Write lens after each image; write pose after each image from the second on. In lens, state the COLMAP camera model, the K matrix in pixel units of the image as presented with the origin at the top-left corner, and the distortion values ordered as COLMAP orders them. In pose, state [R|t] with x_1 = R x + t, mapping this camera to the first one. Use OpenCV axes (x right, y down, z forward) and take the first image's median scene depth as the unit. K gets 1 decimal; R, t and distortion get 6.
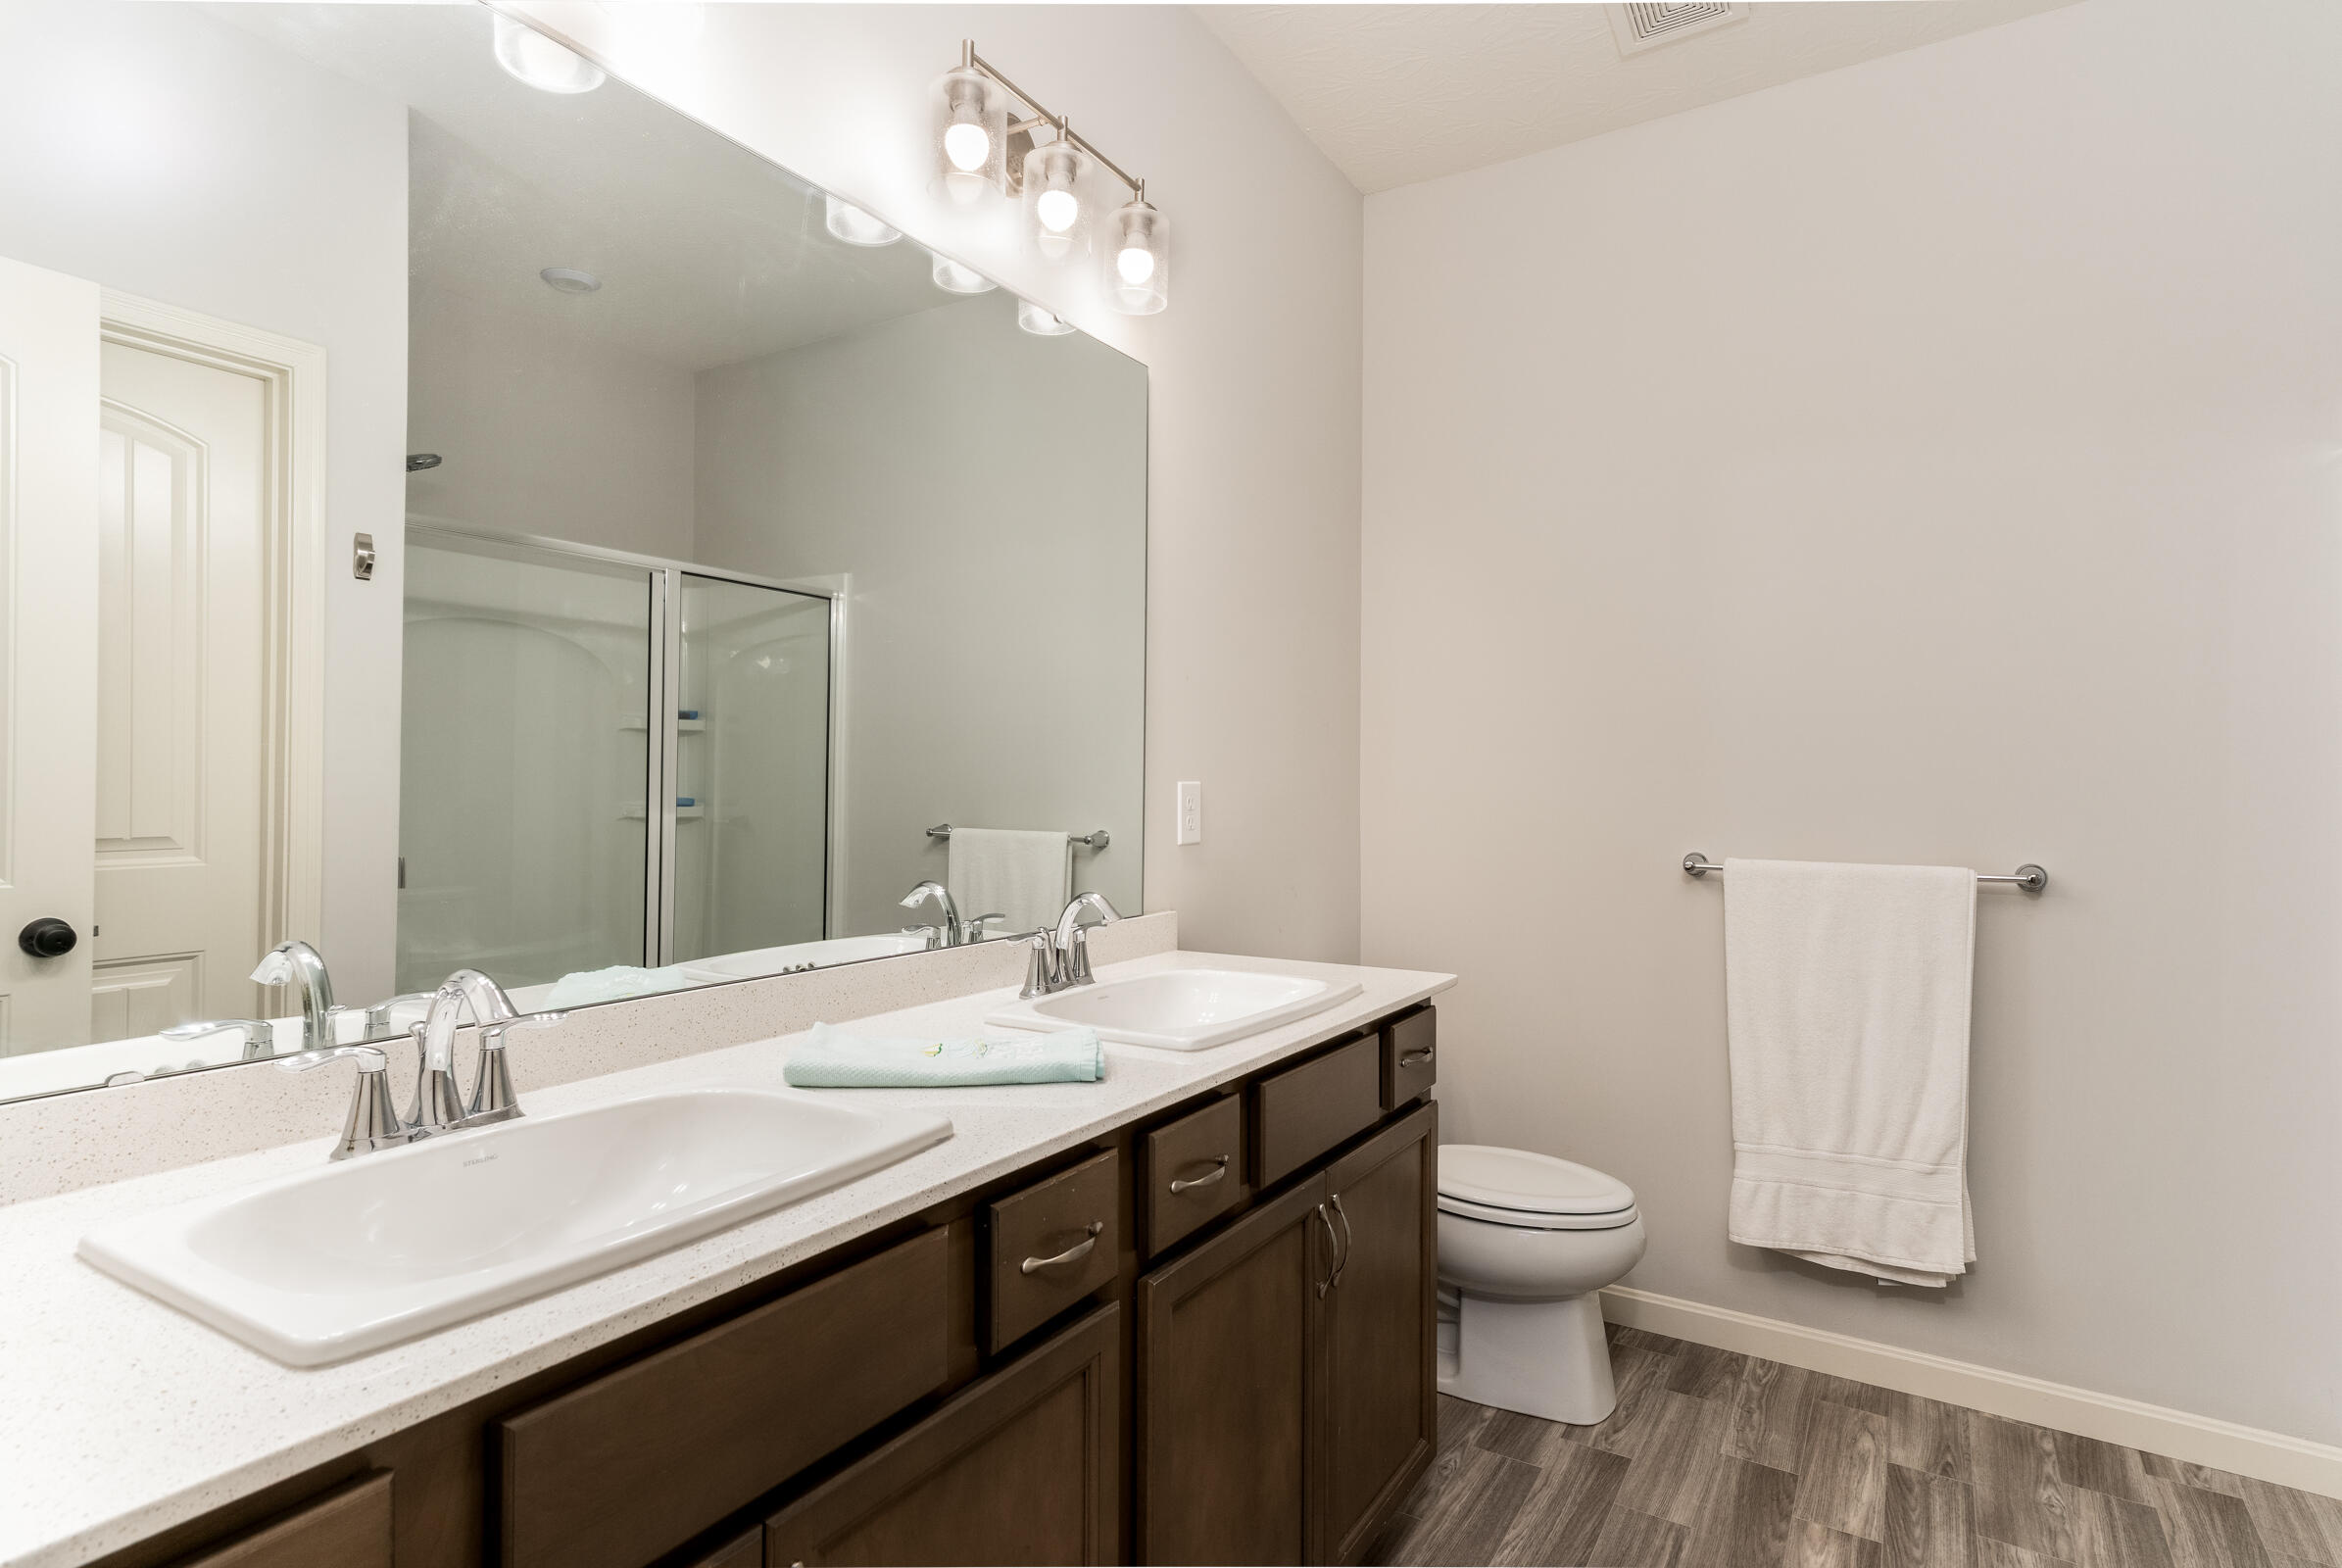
lens RADIAL K [[1234.1, 0, 1178.4], [0, 1234.1, 778.0], [0, 0, 1]] dist [0.014115, 0.001306]
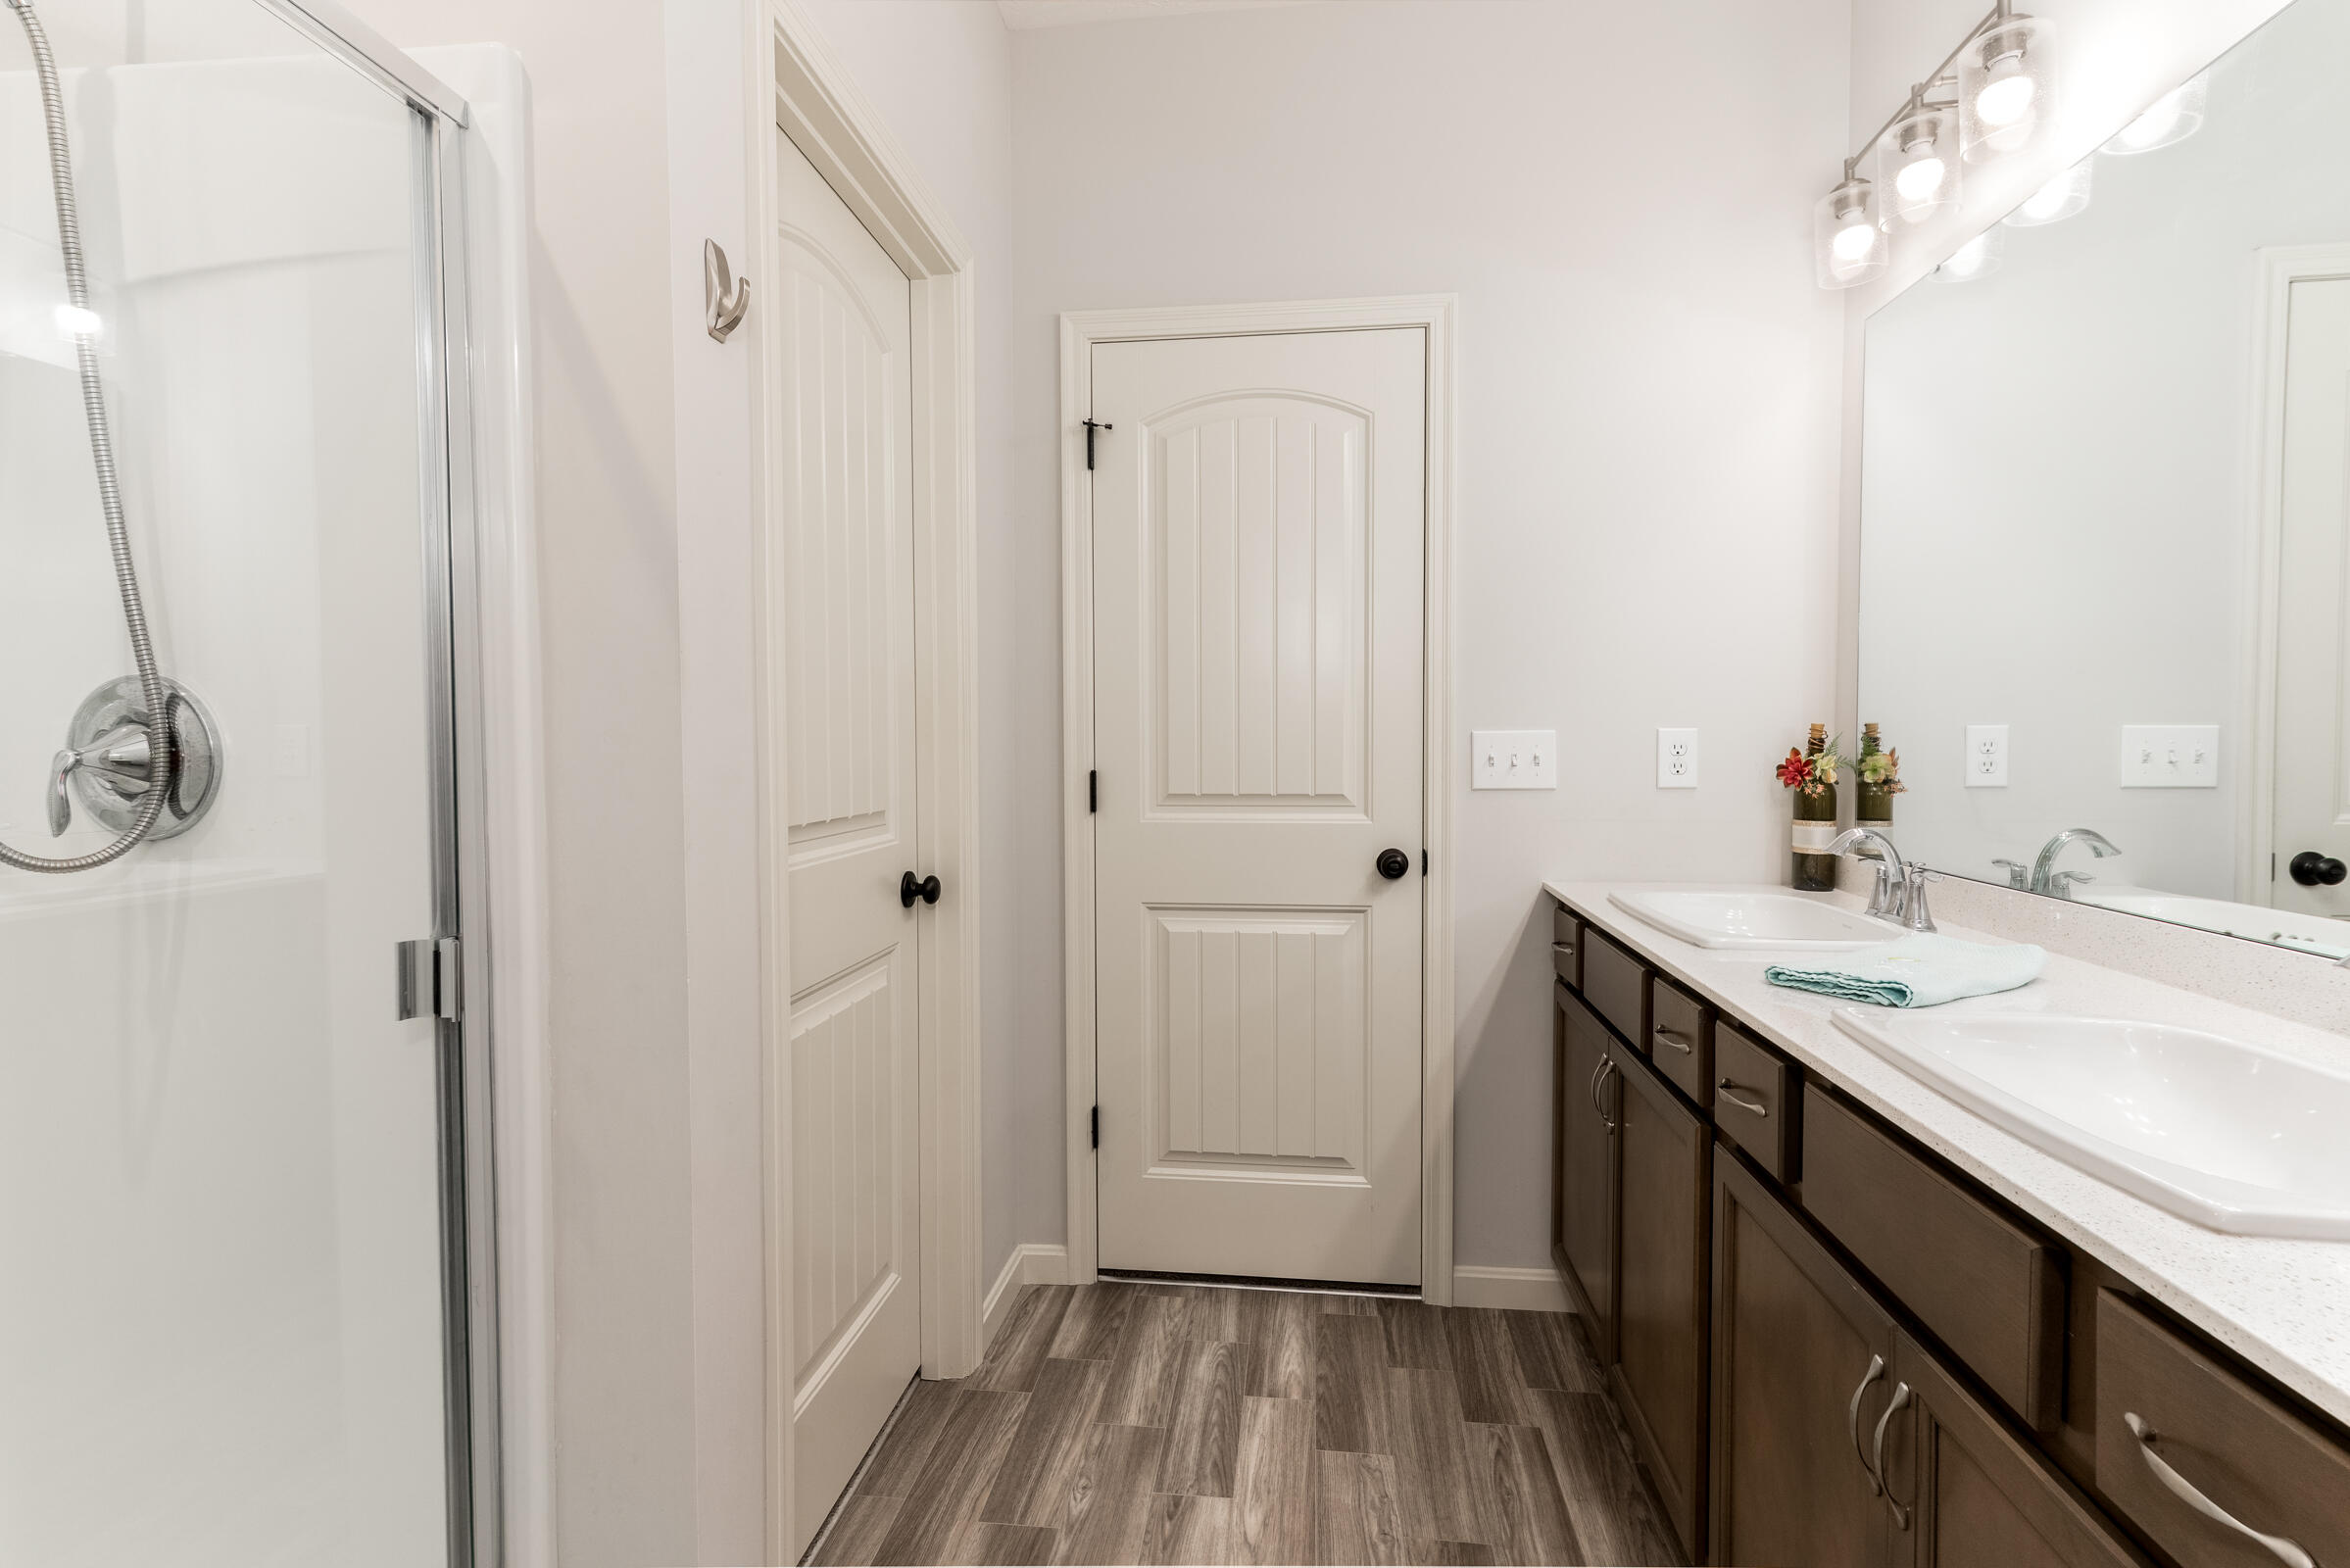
lens RADIAL K [[1115.9, 0, 1180.0], [0, 1115.9, 780.0], [0, 0, 1]] dist [0.004490, -0.000453]
pose [[-0.911209, 0.007783, -0.411872, 1.009394], [-0.001583, 0.999748, 0.022394, 0.028214], [0.411942, 0.021058, -0.910967, 1.848619]]
